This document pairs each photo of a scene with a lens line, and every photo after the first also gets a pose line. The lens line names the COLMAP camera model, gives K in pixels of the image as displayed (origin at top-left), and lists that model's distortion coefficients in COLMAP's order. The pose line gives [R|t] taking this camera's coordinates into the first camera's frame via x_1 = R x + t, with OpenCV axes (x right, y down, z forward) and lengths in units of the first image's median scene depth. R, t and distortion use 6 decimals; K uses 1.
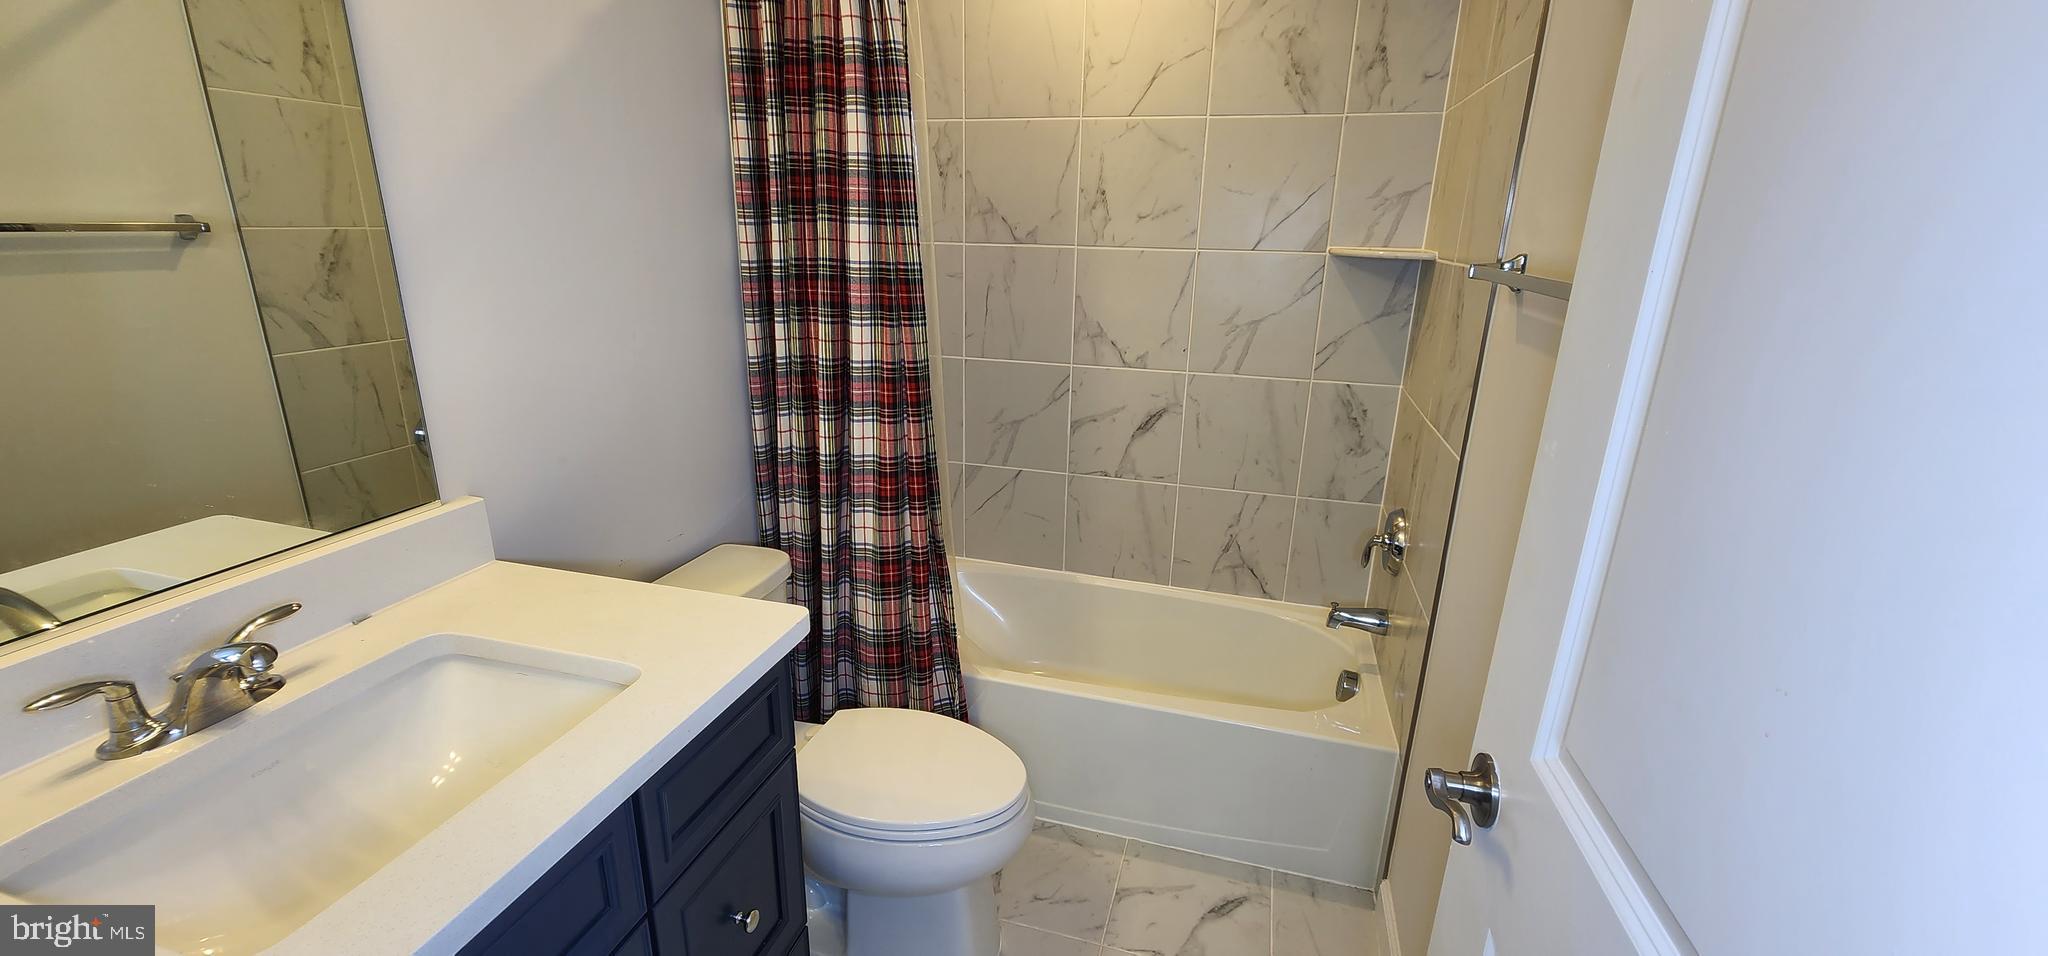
lens RADIAL K [[839.4, 0, 1014.7], [0, 839.4, 484.4], [0, 0, 1]] dist [-0.002261, -0.000902]
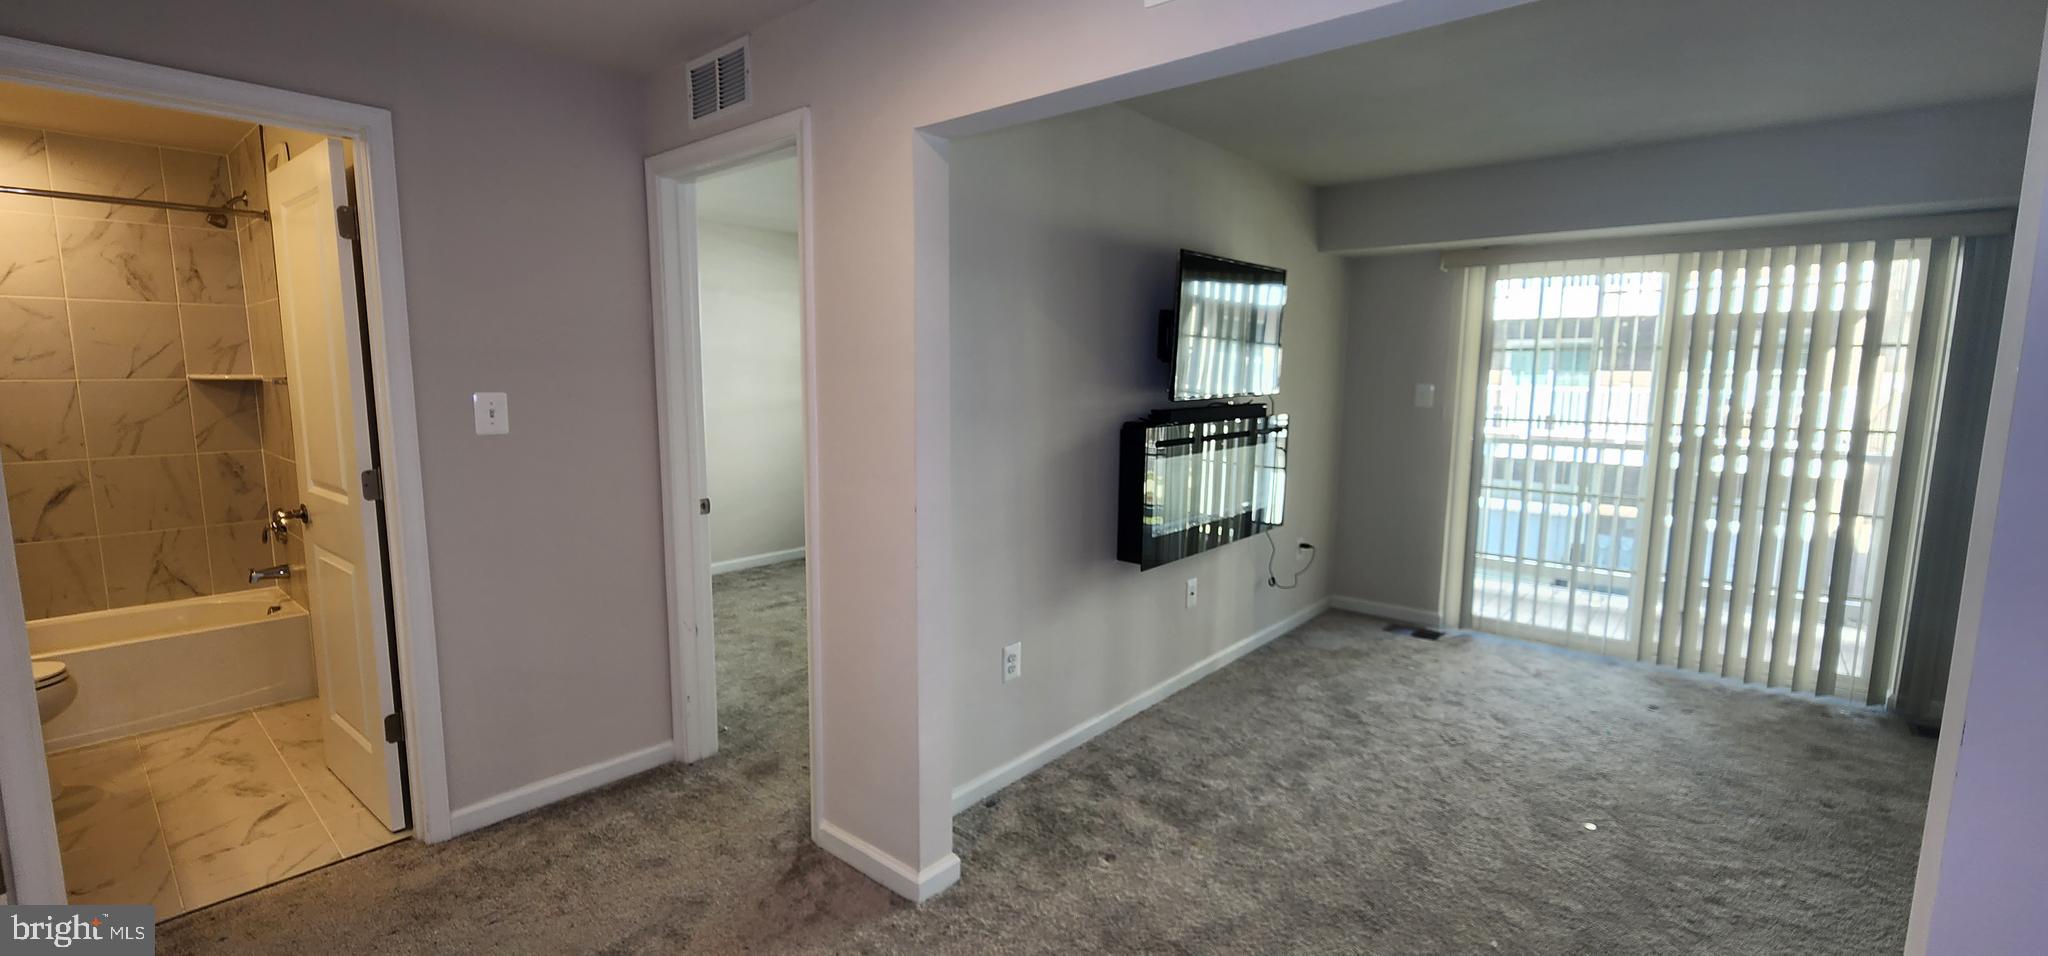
lens RADIAL K [[855.8, 0, 1024.0], [0, 855.8, 478.0], [0, 0, 1]] dist [-0.002181, -0.000440]
pose [[0.411437, -0.134390, 0.901476, -0.623015], [0.277933, 0.960461, 0.016334, 0.435357], [-0.868028, 0.243830, 0.432521, -1.413840]]
